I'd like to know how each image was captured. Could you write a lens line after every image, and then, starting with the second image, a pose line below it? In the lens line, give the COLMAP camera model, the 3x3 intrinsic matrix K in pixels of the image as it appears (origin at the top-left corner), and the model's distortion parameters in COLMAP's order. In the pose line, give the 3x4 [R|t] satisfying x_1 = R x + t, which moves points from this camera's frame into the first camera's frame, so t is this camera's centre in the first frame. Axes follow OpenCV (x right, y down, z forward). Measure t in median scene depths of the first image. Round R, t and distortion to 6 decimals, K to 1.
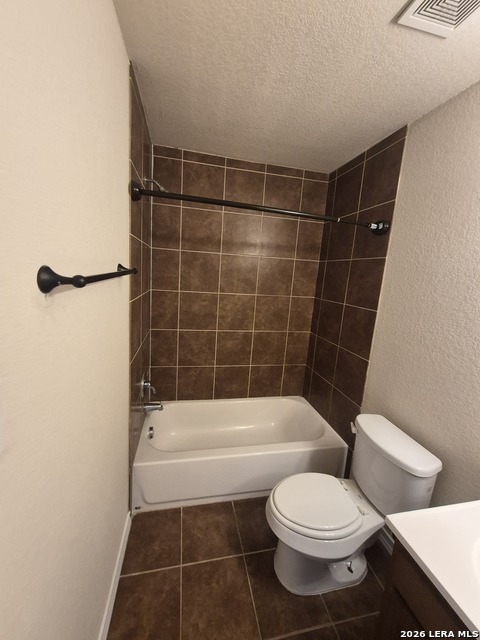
lens RADIAL K [[253.9, 0, 240.0], [0, 253.9, 320.0], [0, 0, 1]] dist [0.001215, -0.000207]
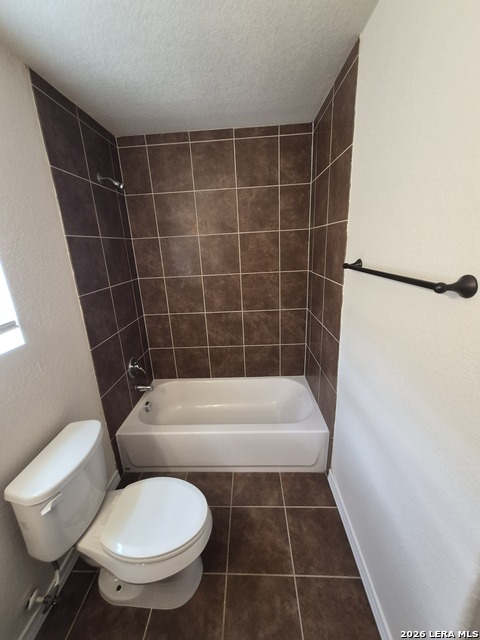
lens RADIAL K [[250.4, 0, 240.0], [0, 250.4, 320.0], [0, 0, 1]] dist [0.012453, -0.004785]
pose [[0.964104, -0.040384, -0.262435, 0.299507], [0.061903, 0.995317, 0.074248, 0.006455], [0.258208, -0.087828, 0.962089, 0.063565]]
